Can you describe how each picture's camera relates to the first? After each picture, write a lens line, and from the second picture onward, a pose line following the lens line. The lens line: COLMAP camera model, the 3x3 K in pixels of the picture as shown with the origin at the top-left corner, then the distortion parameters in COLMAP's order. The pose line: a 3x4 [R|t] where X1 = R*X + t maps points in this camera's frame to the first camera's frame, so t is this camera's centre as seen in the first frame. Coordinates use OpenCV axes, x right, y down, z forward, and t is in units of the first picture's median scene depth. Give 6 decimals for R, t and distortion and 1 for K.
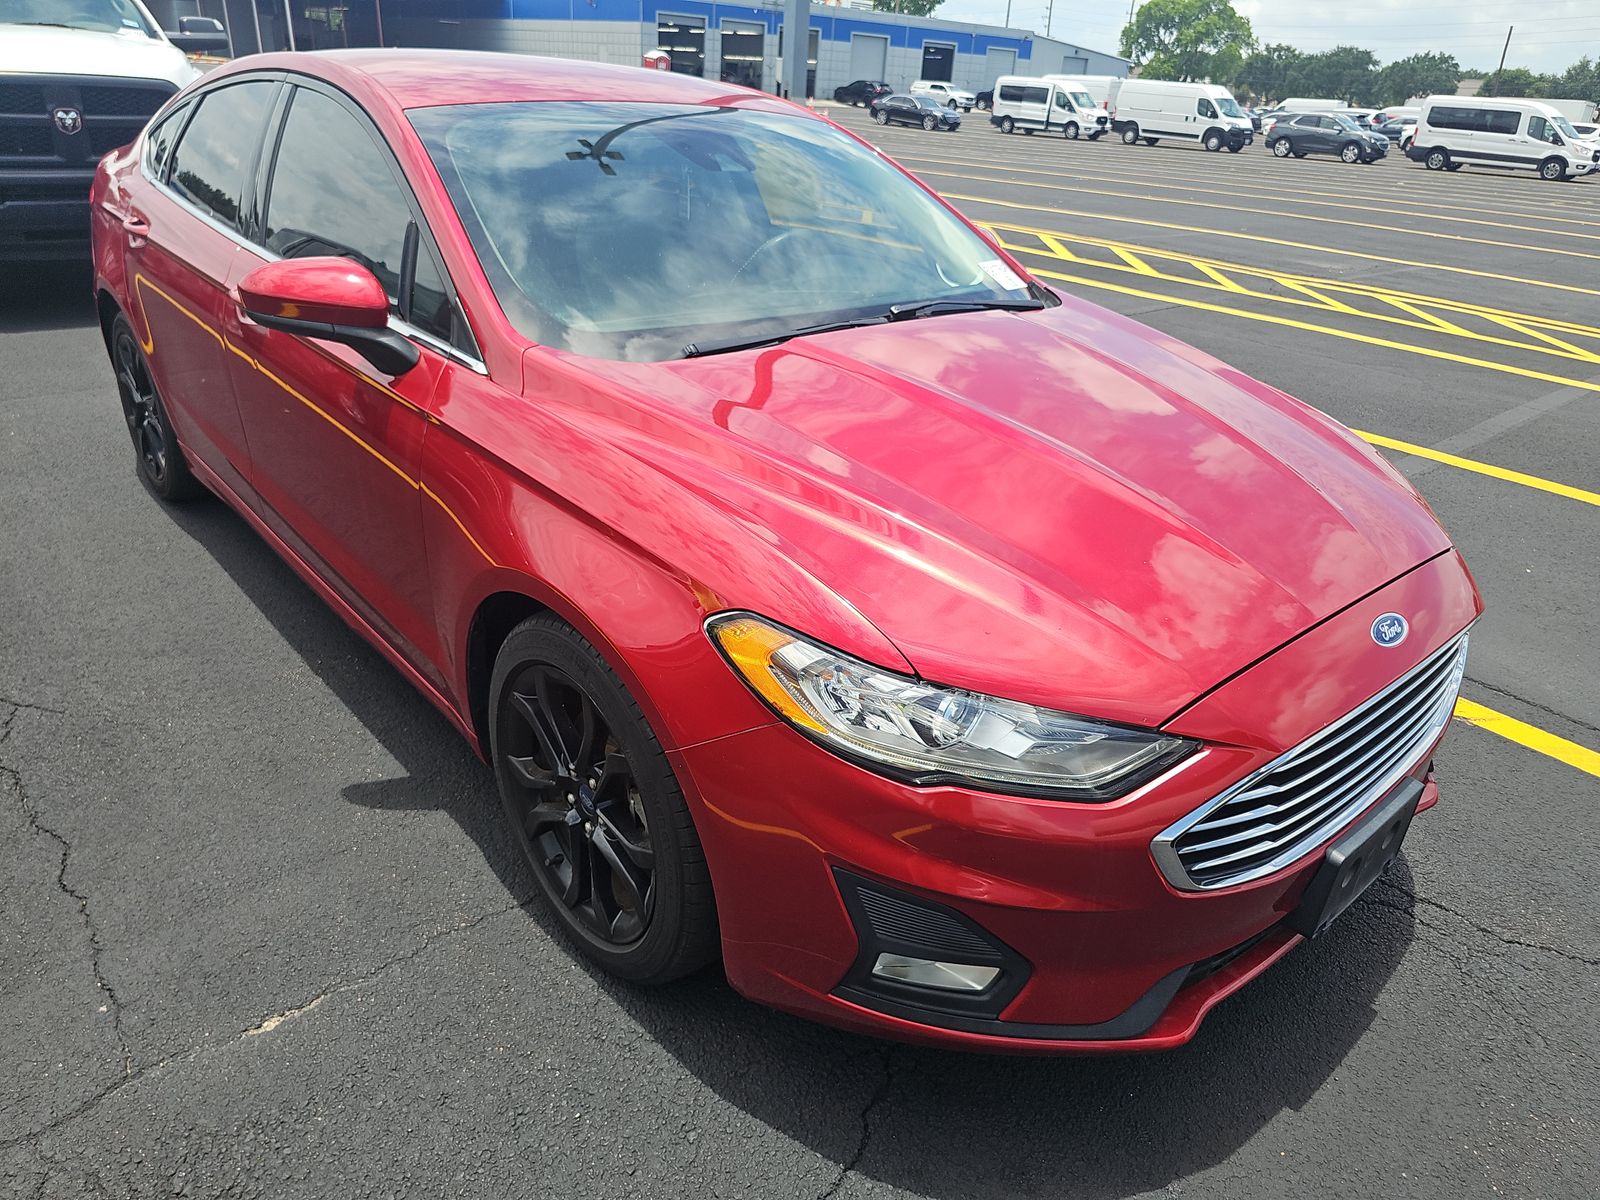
lens RADIAL K [[1086.2, 0, 796.1], [0, 1086.2, 600.1], [0, 0, 1]] dist [0.011777, -0.007116]
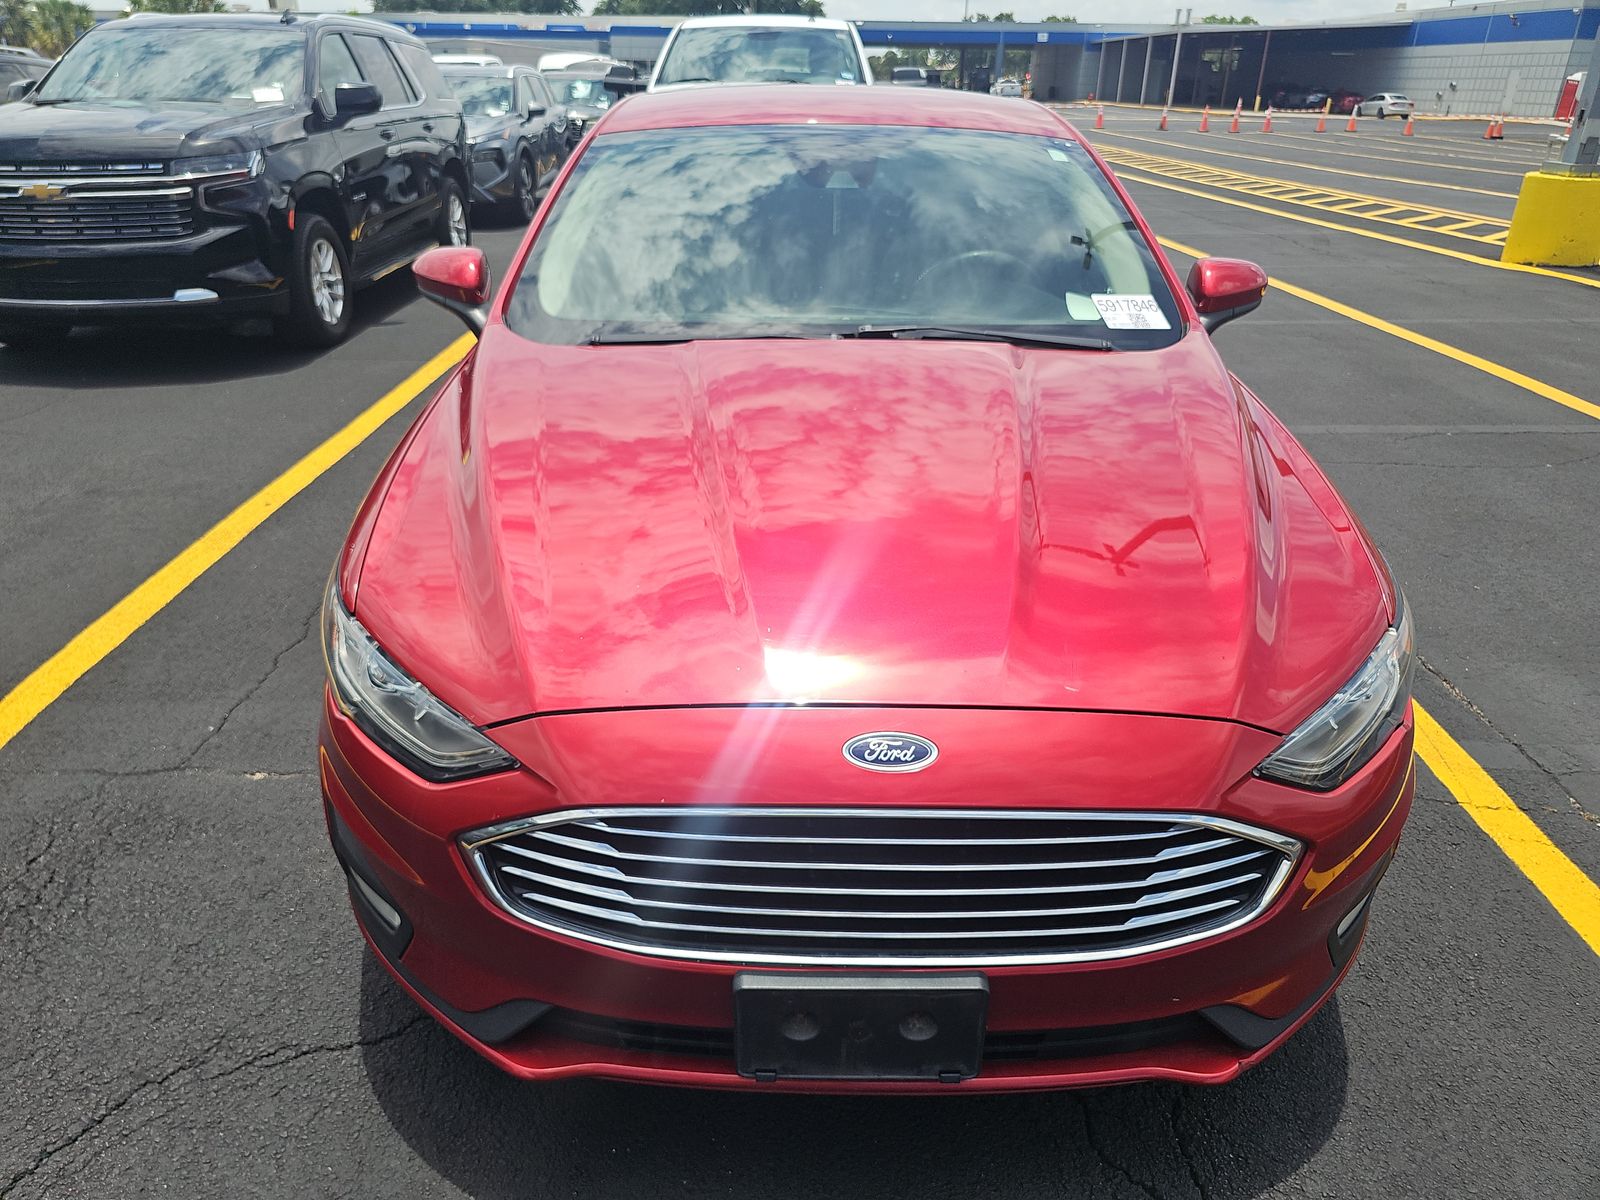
lens RADIAL K [[1086.2, 0, 796.8], [0, 1086.2, 602.6], [0, 0, 1]] dist [0.011777, -0.007116]
pose [[0.751485, 0.242565, -0.613541, 0.629372], [-0.259303, 0.963713, 0.063403, -0.071536], [0.606657, 0.111446, 0.787113, 0.213464]]
